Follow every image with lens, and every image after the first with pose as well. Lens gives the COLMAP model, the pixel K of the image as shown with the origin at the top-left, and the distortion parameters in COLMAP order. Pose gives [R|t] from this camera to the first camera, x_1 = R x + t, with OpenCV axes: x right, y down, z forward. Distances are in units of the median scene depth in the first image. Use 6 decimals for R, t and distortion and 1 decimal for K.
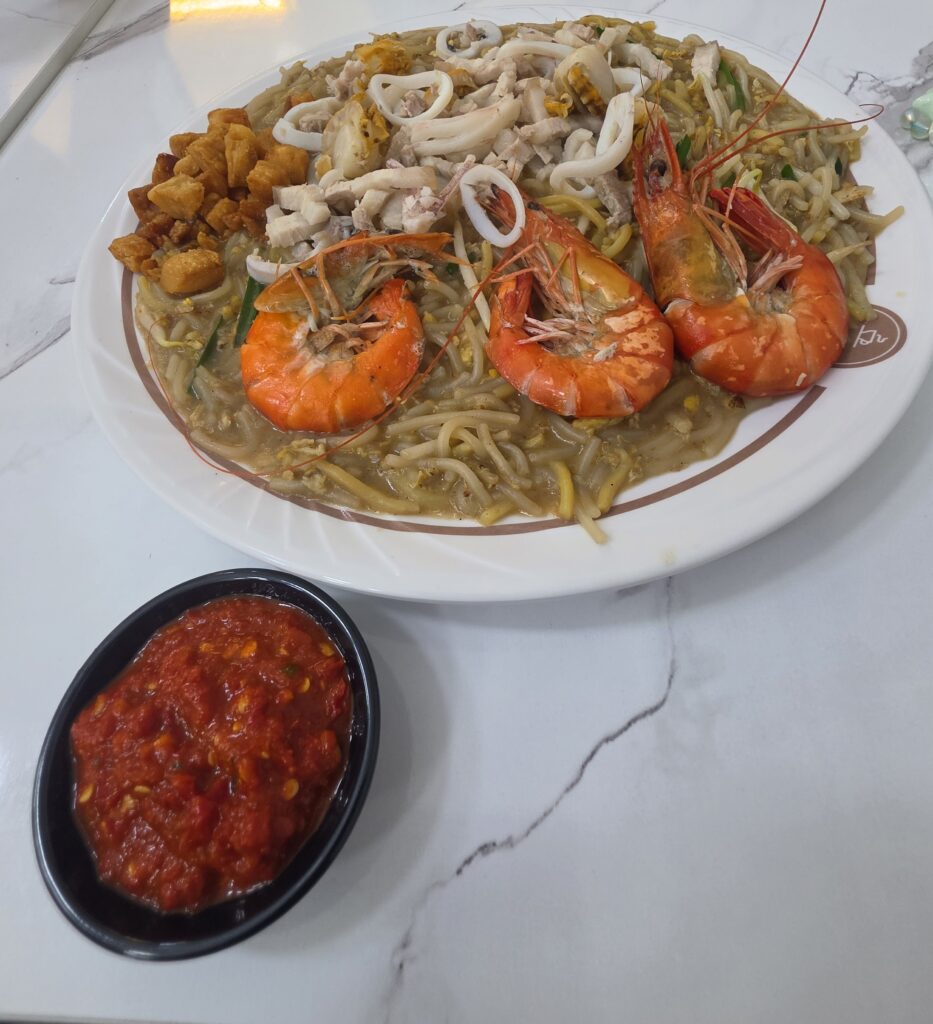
lens RADIAL K [[596.2, 0, 467.4], [0, 596.2, 512.1], [0, 0, 1]] dist [-0.001599, 0.002547]
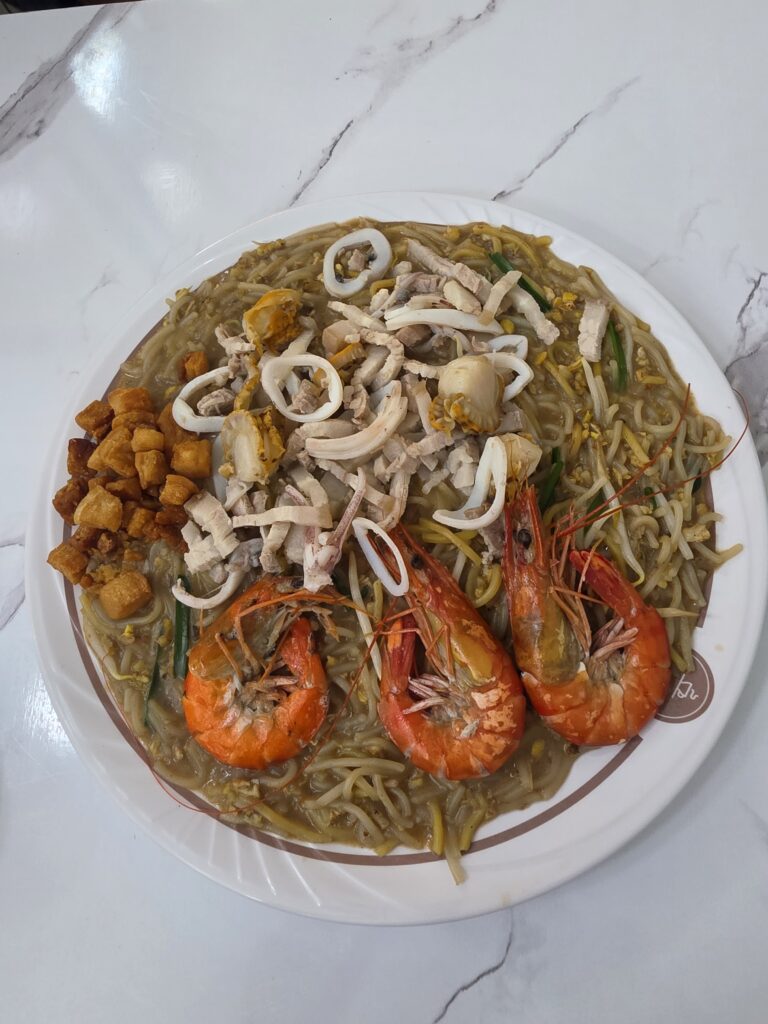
lens RADIAL K [[655.0, 0, 383.1], [0, 655.0, 511.2], [0, 0, 1]] dist [0.000689, 0.007137]
pose [[0.999543, -0.026951, -0.013694, 0.071127], [0.029812, 0.953891, 0.298669, -1.064300], [0.005014, -0.298941, 0.954258, -0.195222]]
